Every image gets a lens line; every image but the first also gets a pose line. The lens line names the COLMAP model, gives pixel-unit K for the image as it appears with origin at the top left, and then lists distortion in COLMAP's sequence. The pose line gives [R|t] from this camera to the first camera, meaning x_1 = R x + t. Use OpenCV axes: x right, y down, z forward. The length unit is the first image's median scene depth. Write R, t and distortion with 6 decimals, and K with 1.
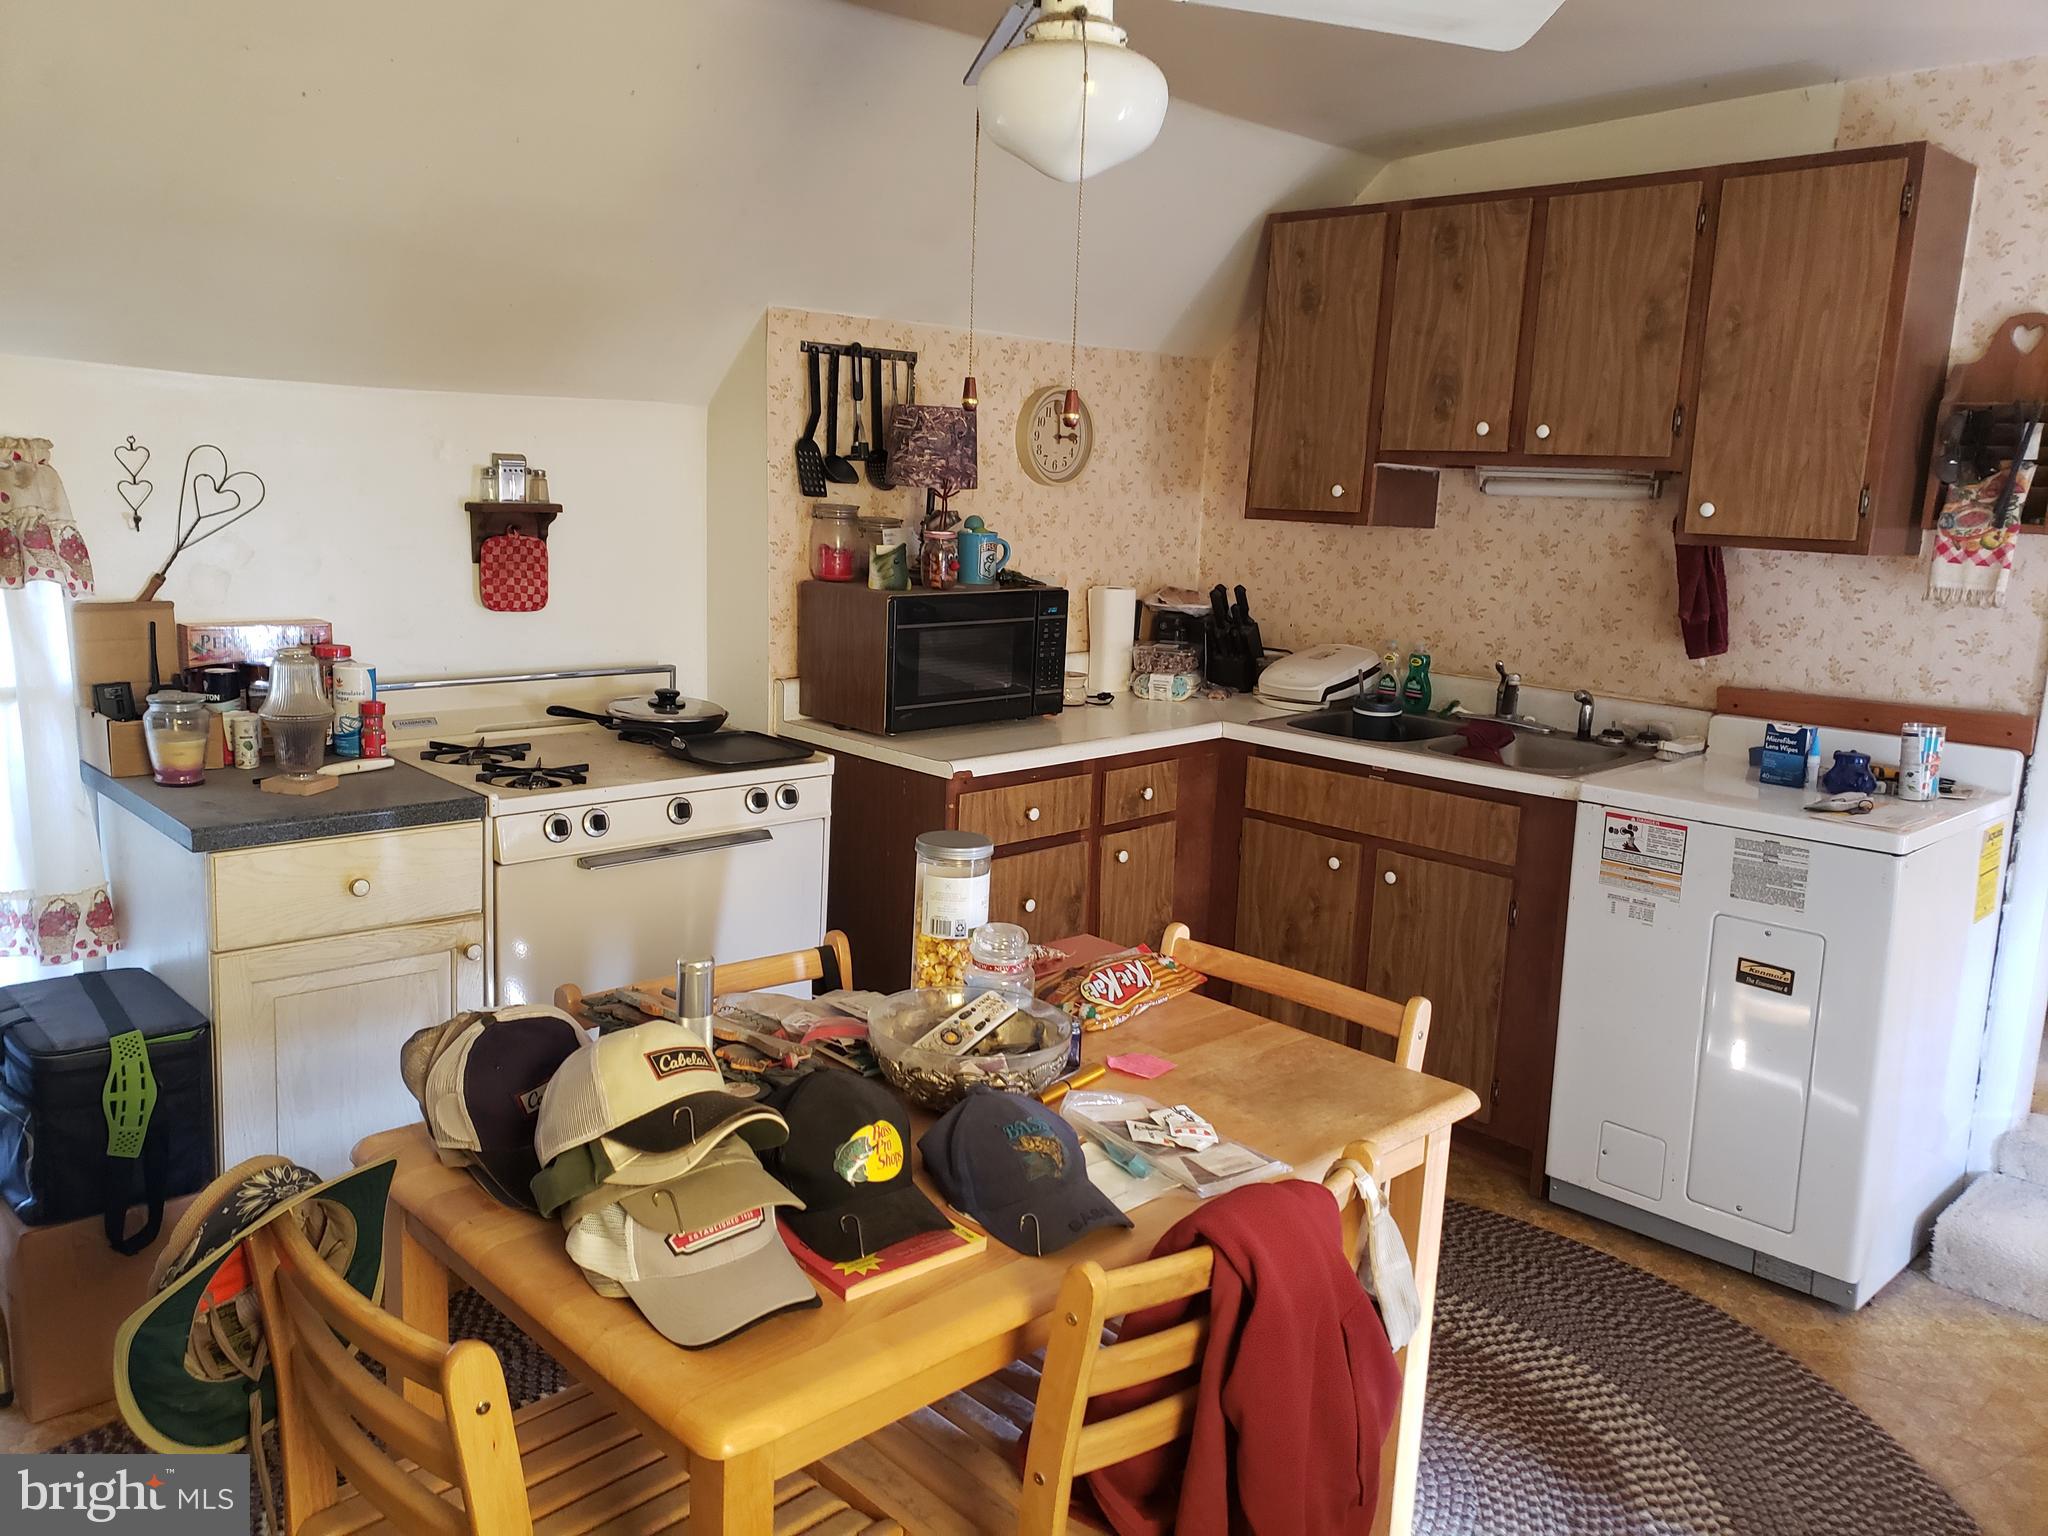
lens RADIAL K [[1553.4, 0, 1024.0], [0, 1553.4, 768.0], [0, 0, 1]] dist [-0.004204, -0.002292]
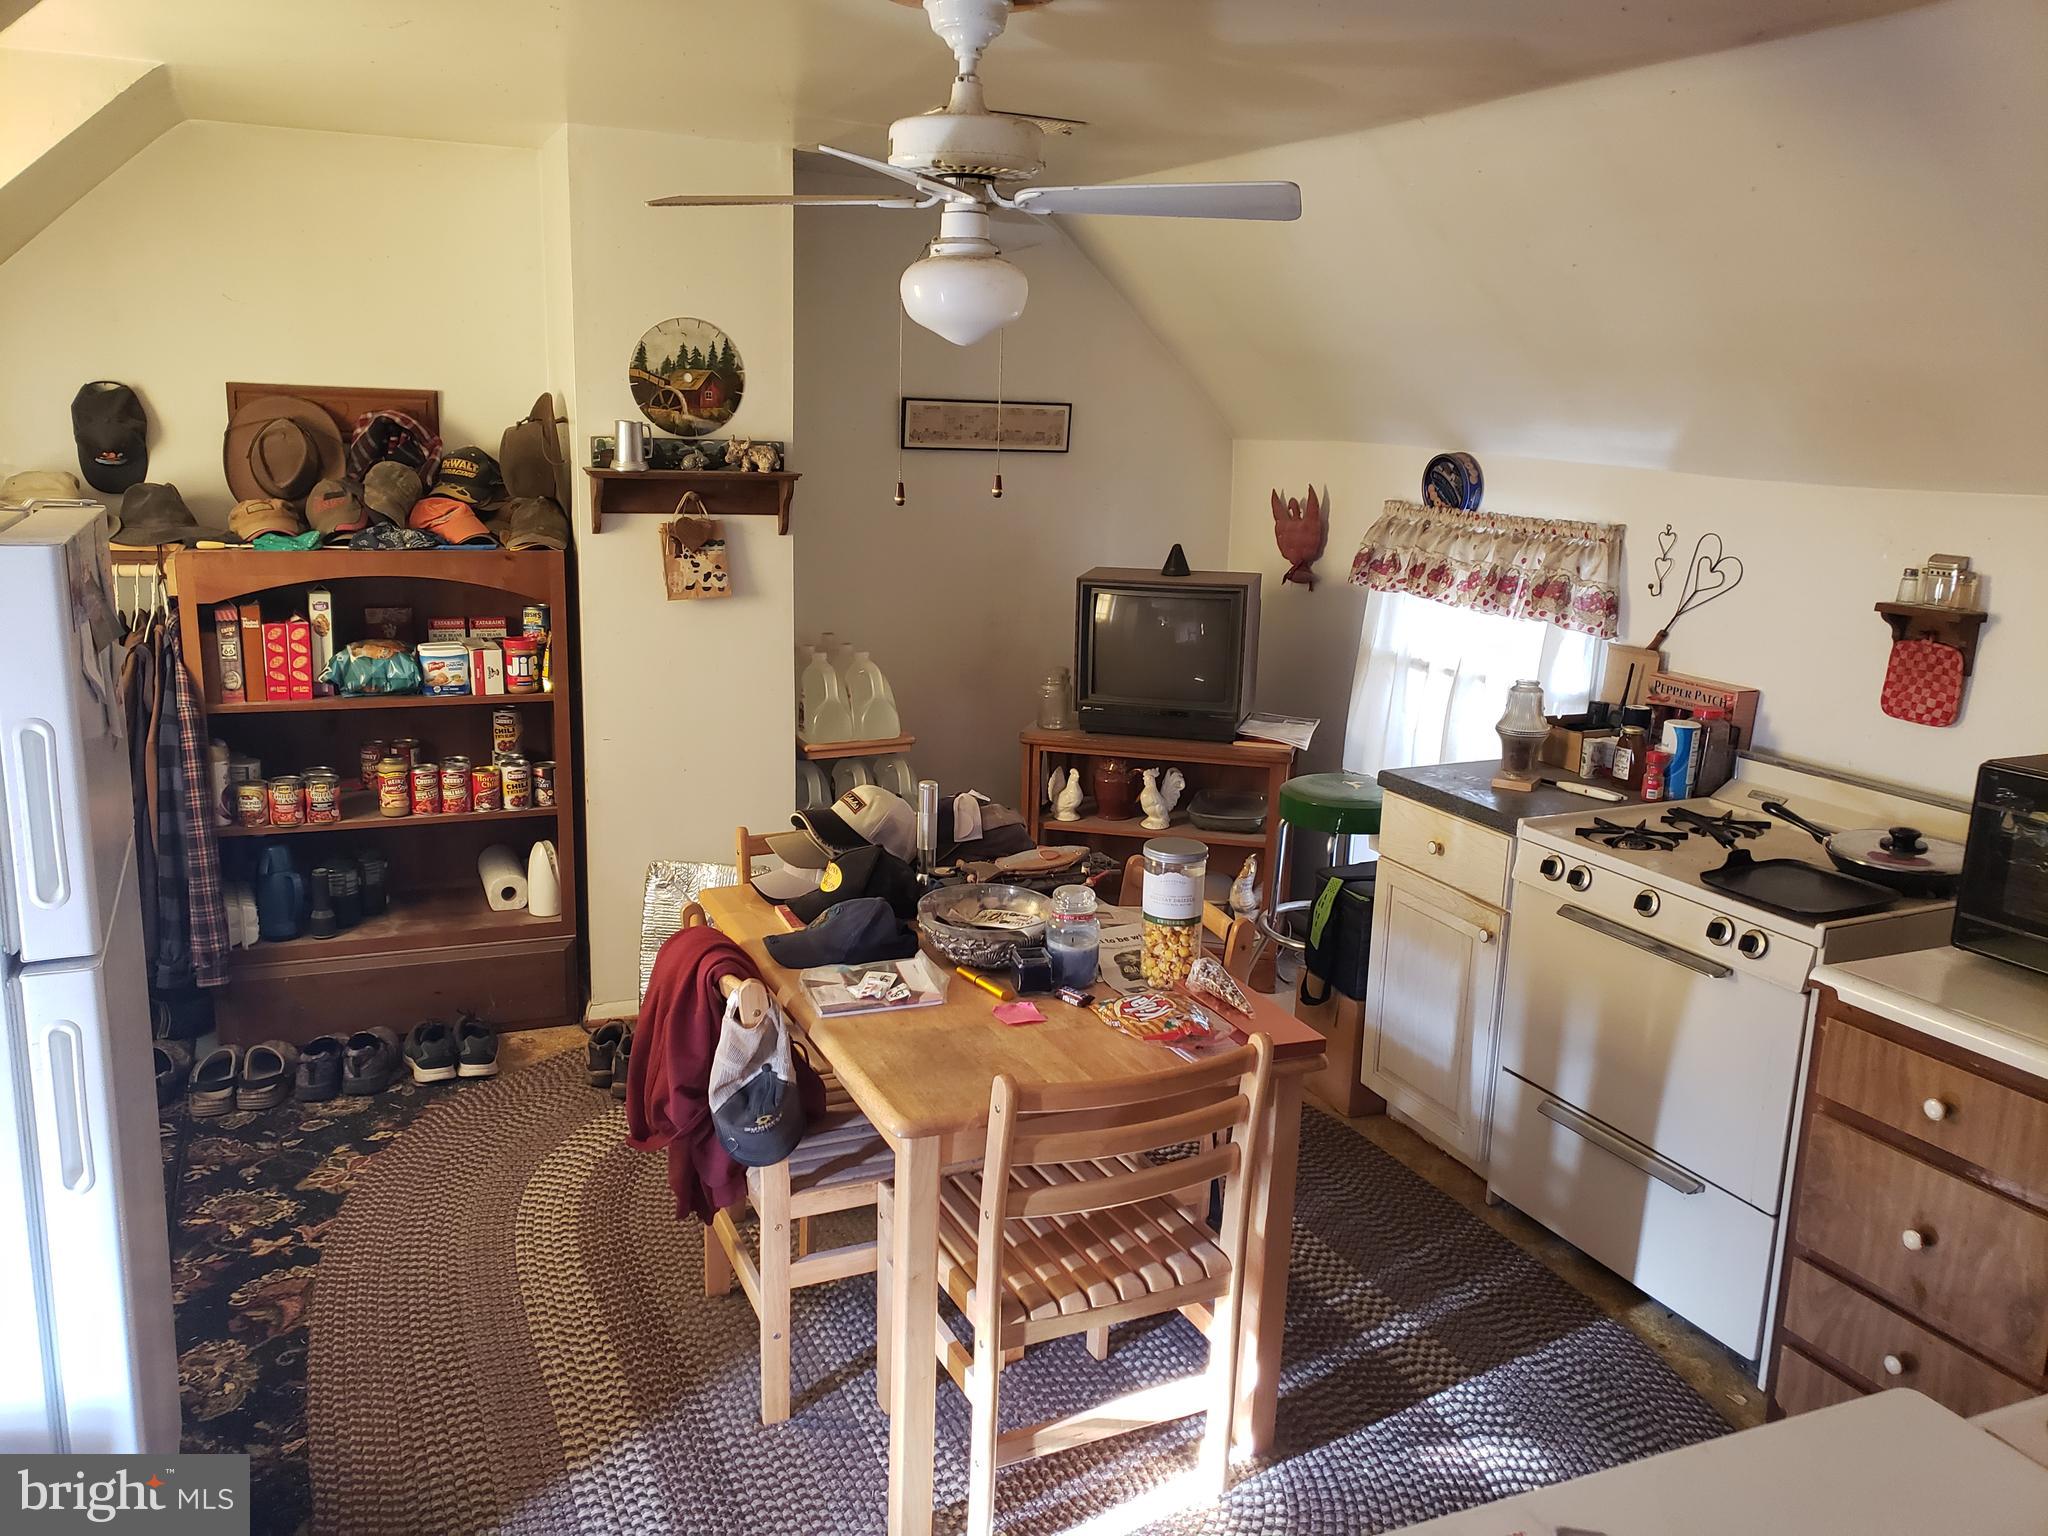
lens RADIAL K [[1558.1, 0, 1024.0], [0, 1558.1, 768.0], [0, 0, 1]] dist [0.047706, -0.006435]
pose [[-0.309134, 0.162391, -0.937051, 0.833722], [-0.228079, 0.943898, 0.238821, -0.204689], [0.923264, 0.287550, -0.254753, 0.861849]]
